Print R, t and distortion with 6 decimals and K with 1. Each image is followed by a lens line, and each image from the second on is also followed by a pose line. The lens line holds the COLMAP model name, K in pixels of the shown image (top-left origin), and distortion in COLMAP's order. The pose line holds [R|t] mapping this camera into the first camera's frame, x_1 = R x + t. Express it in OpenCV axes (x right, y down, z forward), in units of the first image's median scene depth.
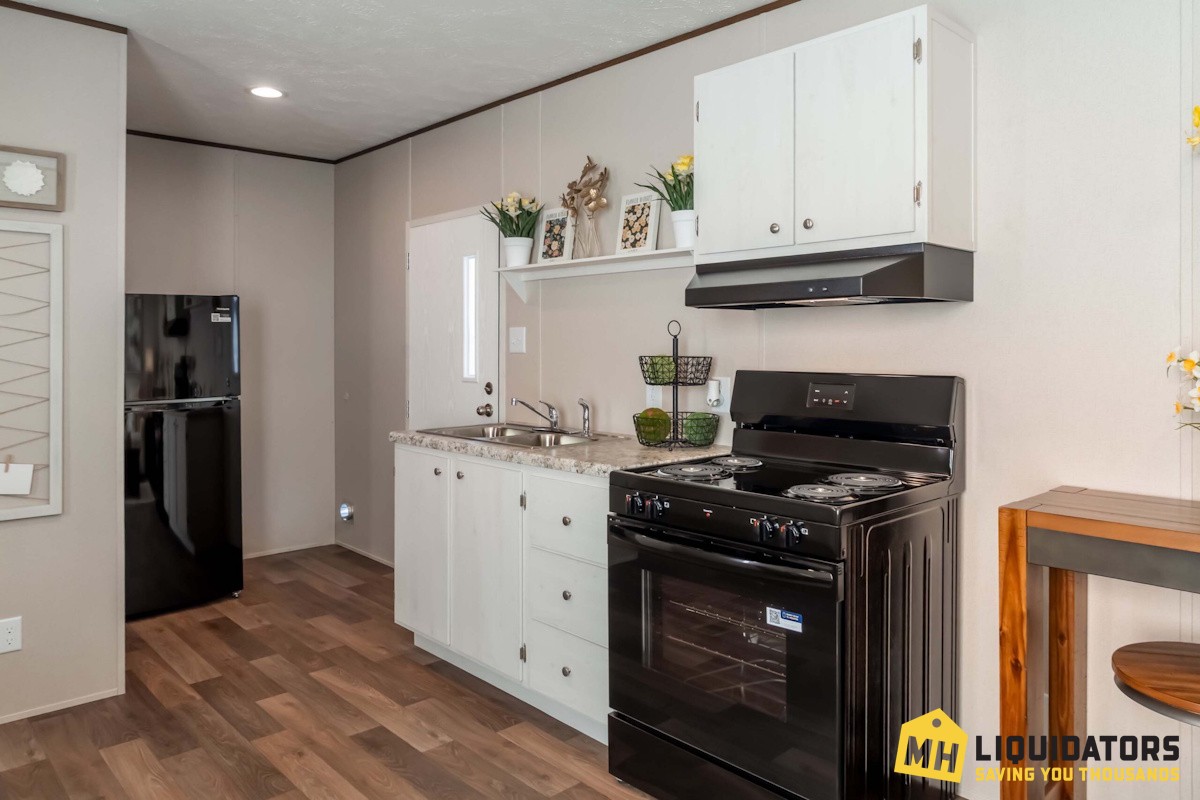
lens RADIAL K [[829.9, 0, 599.6], [0, 829.9, 336.8], [0, 0, 1]] dist [0.001044, -0.000273]
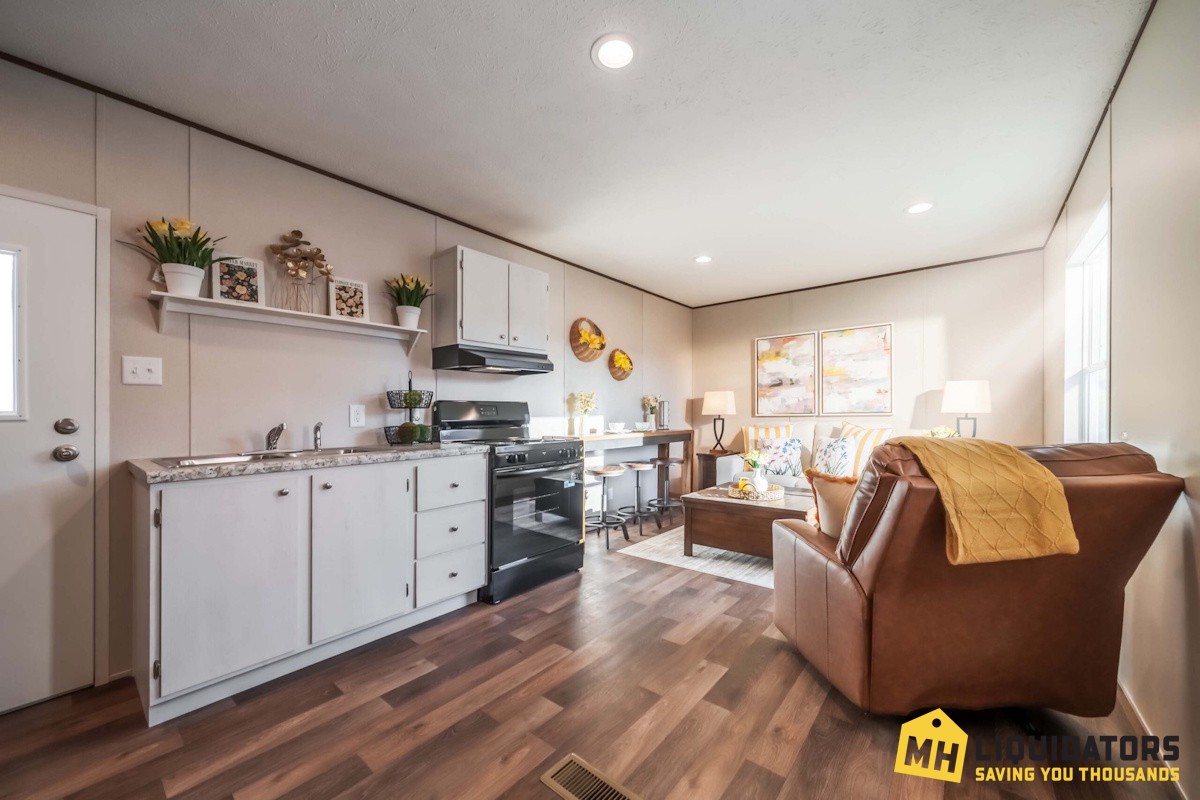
lens RADIAL K [[451.6, 0, 601.5], [0, 451.6, 417.7], [0, 0, 1]] dist [-0.000354, -0.000032]
pose [[-0.137486, -0.011827, 0.990433, -0.811417], [-0.001329, 0.999930, 0.011756, 0.060510], [-0.990503, 0.000300, -0.137492, 0.680483]]
